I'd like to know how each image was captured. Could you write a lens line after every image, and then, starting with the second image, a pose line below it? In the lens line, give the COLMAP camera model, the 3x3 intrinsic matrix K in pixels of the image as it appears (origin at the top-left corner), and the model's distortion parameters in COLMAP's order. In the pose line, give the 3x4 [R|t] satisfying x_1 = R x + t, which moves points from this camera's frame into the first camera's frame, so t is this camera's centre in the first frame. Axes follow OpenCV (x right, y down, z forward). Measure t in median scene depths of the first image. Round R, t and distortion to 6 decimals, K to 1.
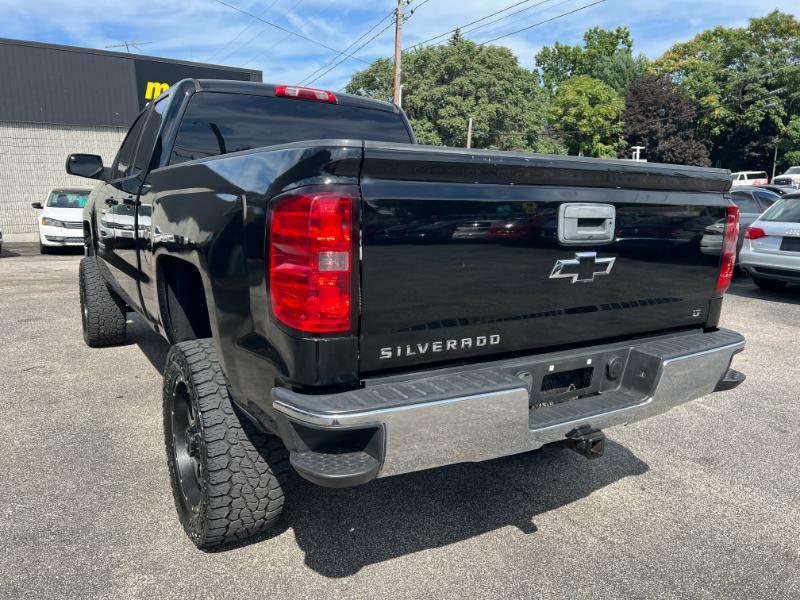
lens RADIAL K [[602.7, 0, 401.9], [0, 602.7, 302.6], [0, 0, 1]] dist [0.046869, -0.055436]
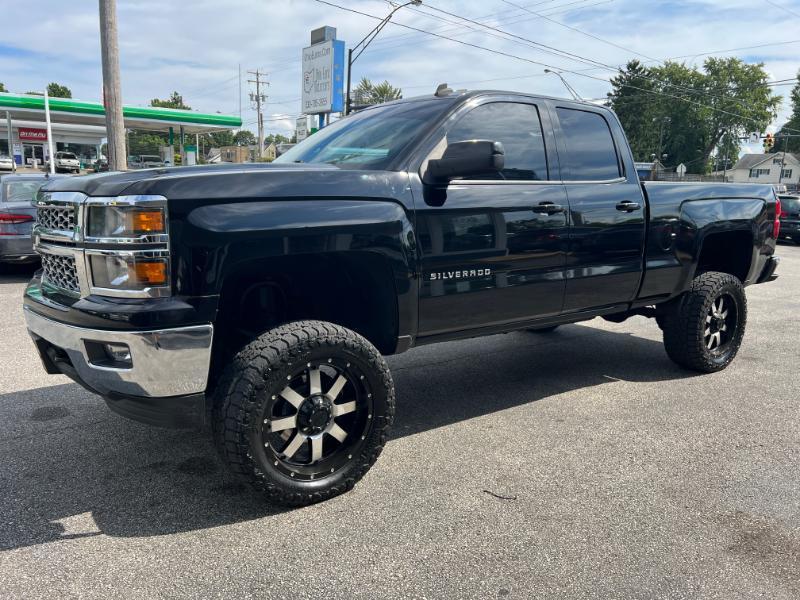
lens RADIAL K [[602.7, 0, 406.2], [0, 602.7, 298.5], [0, 0, 1]] dist [0.046869, -0.055436]
pose [[-0.080111, -0.183146, 0.979816, -0.081020], [0.155557, 0.968635, 0.193774, -0.014697], [-0.984573, 0.167941, -0.049109, 0.076944]]
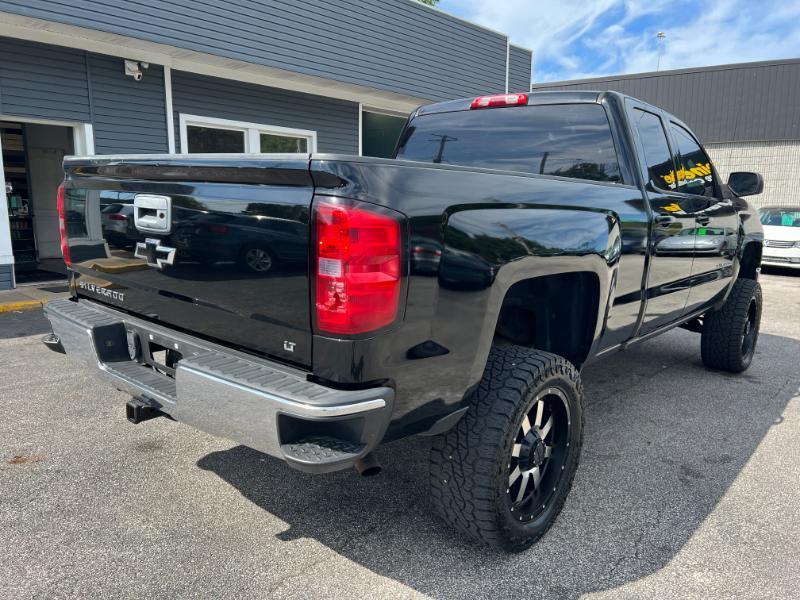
lens RADIAL K [[602.7, 0, 398.0], [0, 602.7, 304.2], [0, 0, 1]] dist [0.046869, -0.055436]
pose [[0.299698, 0.162255, -0.940135, 0.043125], [-0.191658, 0.975581, 0.107275, -0.004948], [0.934585, 0.148035, 0.323477, 0.030851]]
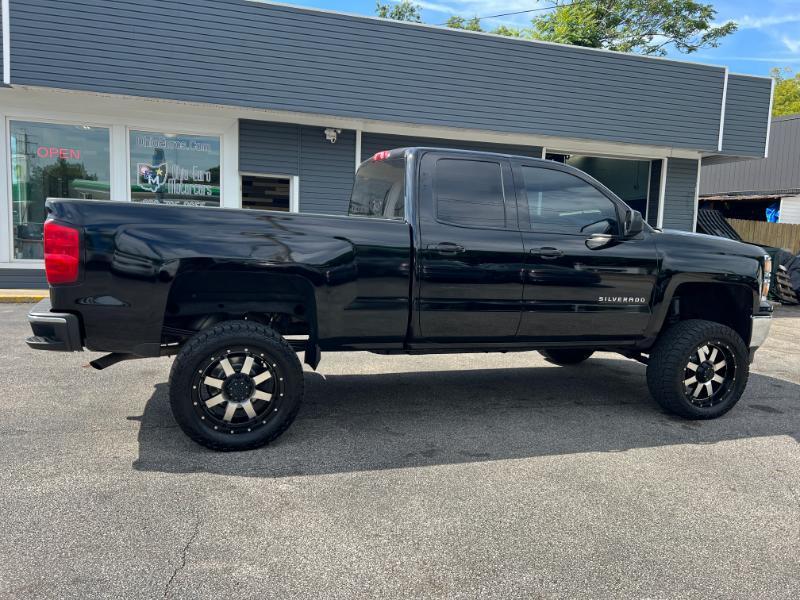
lens RADIAL K [[602.7, 0, 399.4], [0, 602.7, 302.8], [0, 0, 1]] dist [0.046869, -0.055436]
pose [[-0.233778, 0.103129, -0.966805, 0.062307], [-0.220607, 0.962799, 0.156046, -0.013609], [0.946932, 0.249764, -0.202330, 0.075423]]
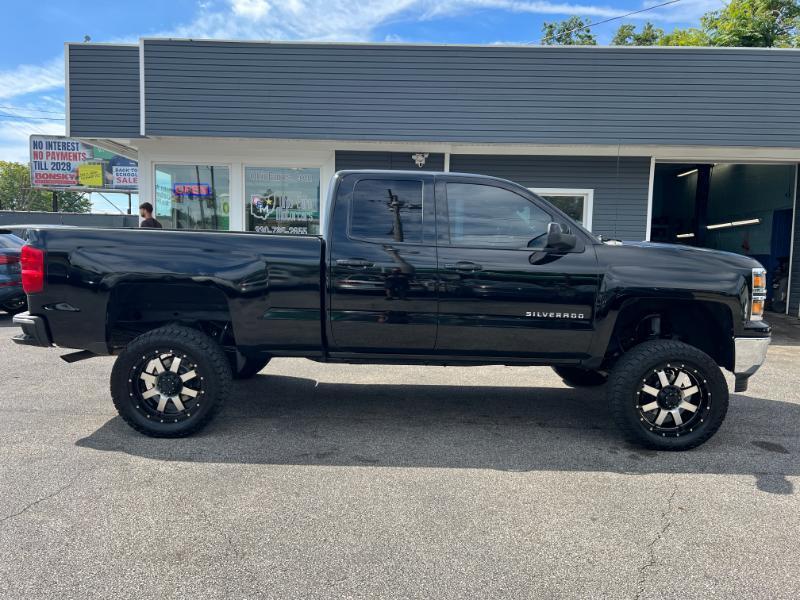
lens RADIAL K [[602.7, 0, 400.6], [0, 602.7, 300.3], [0, 0, 1]] dist [0.046869, -0.055436]
pose [[-0.521133, 0.061947, -0.851224, 0.054557], [-0.181664, 0.966456, 0.181550, -0.019198], [0.833917, 0.249248, -0.492399, 0.103066]]
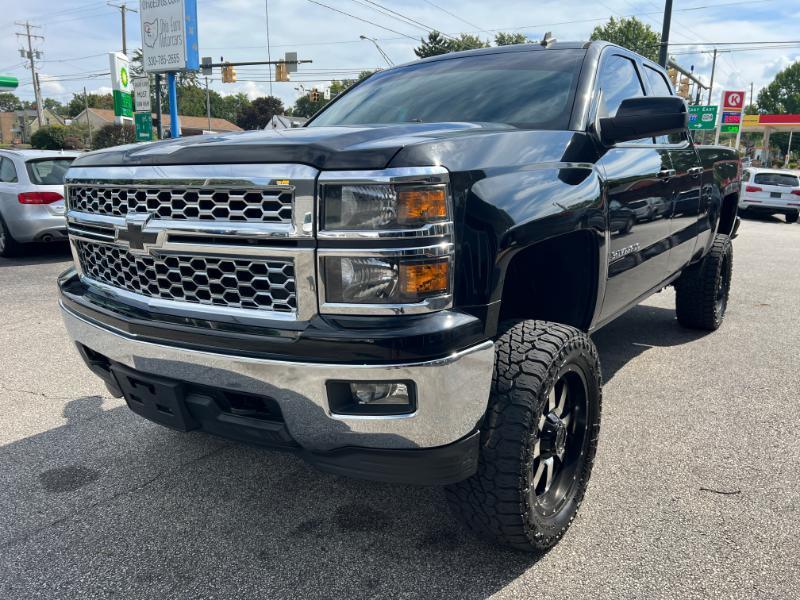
lens RADIAL K [[602.7, 0, 406.9], [0, 602.7, 305.3], [0, 0, 1]] dist [0.046869, -0.055436]
pose [[-0.381955, -0.219482, 0.897740, -0.067335], [0.155828, 0.942188, 0.296647, -0.017993], [-0.910949, 0.253199, -0.325672, 0.098498]]
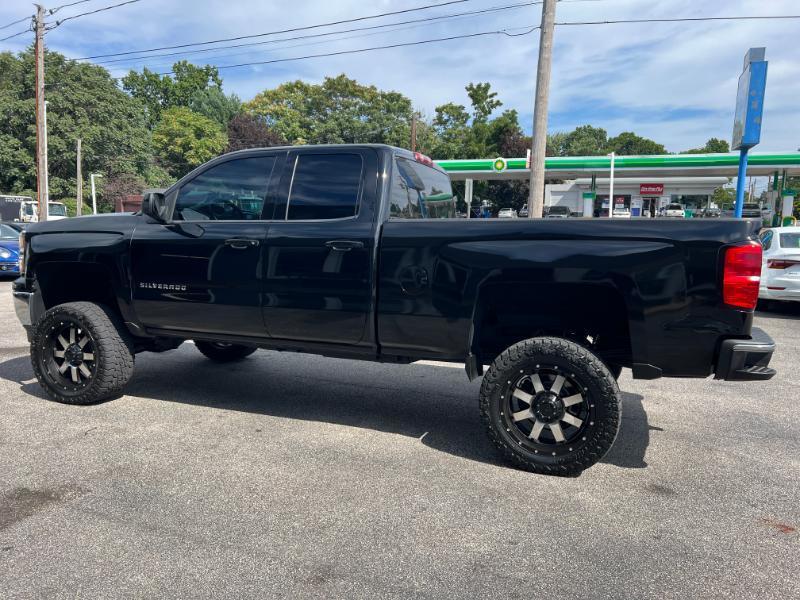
lens RADIAL K [[602.7, 0, 404.2], [0, 602.7, 304.0], [0, 0, 1]] dist [0.046869, -0.055436]
pose [[0.790591, -0.071045, 0.608209, -0.054352], [0.098122, 0.995110, -0.011306, -0.001430], [-0.604431, 0.068617, 0.793697, 0.001197]]
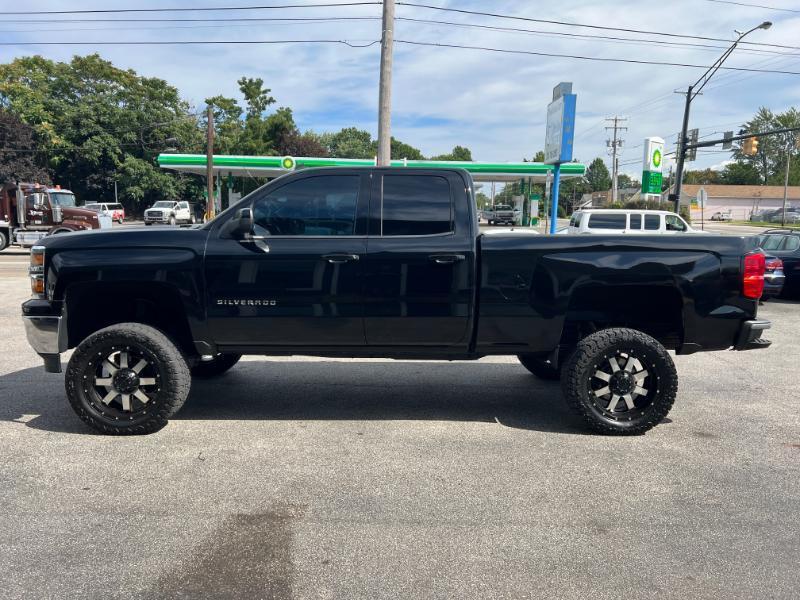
lens RADIAL K [[602.7, 0, 404.6], [0, 602.7, 301.2], [0, 0, 1]] dist [0.046869, -0.055436]
pose [[0.504558, -0.103553, 0.857145, -0.082343], [0.142322, 0.989176, 0.035726, -0.006753], [-0.851566, 0.103964, 0.513835, 0.021543]]
